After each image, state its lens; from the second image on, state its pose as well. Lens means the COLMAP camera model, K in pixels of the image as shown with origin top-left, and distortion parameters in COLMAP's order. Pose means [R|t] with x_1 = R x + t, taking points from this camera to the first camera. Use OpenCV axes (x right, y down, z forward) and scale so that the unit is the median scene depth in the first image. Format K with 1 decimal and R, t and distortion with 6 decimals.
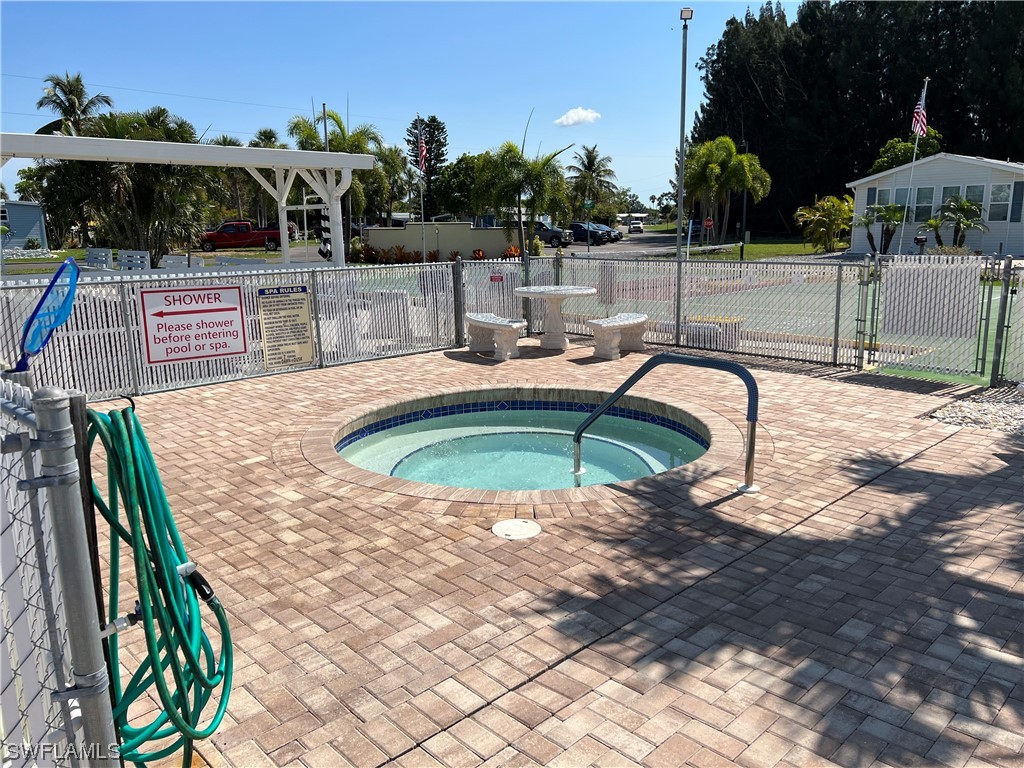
lens RADIAL K [[766.2, 0, 513.3], [0, 766.2, 383.9], [0, 0, 1]] dist [0.007104, 0.003055]
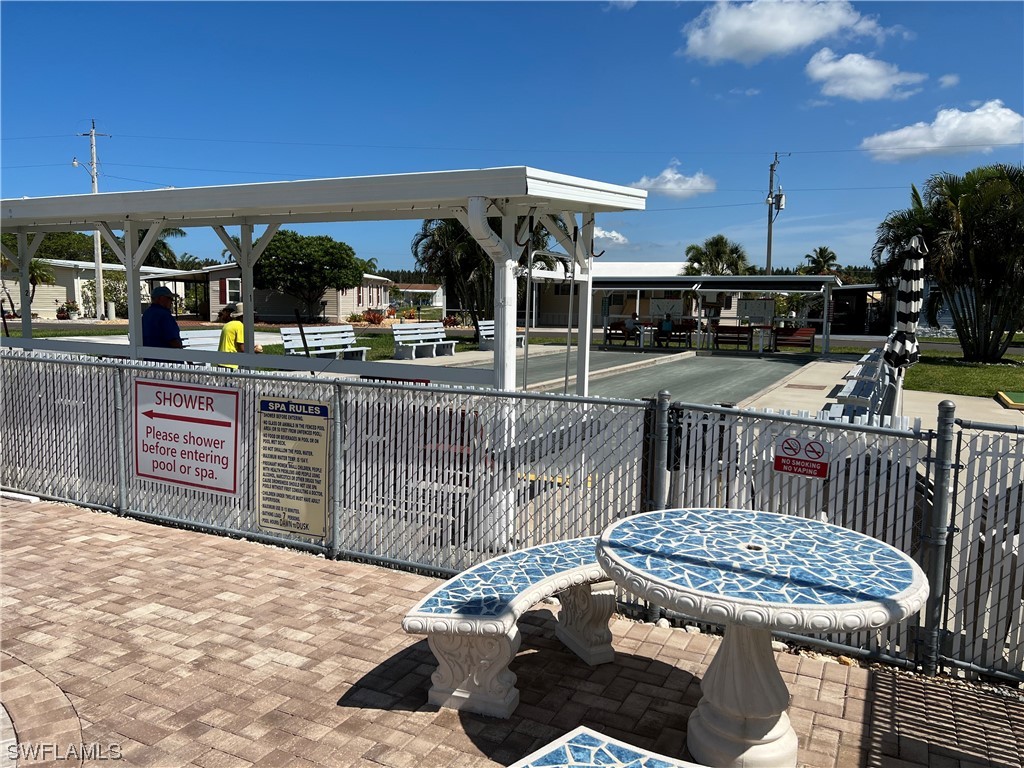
lens RADIAL K [[766.2, 0, 512.5], [0, 766.2, 383.0], [0, 0, 1]] dist [0.007104, 0.003055]
pose [[0.335885, 0.107617, -0.935735, 0.330682], [-0.213270, 0.976340, 0.035733, -0.207247], [0.917441, 0.187562, 0.350889, 0.982345]]
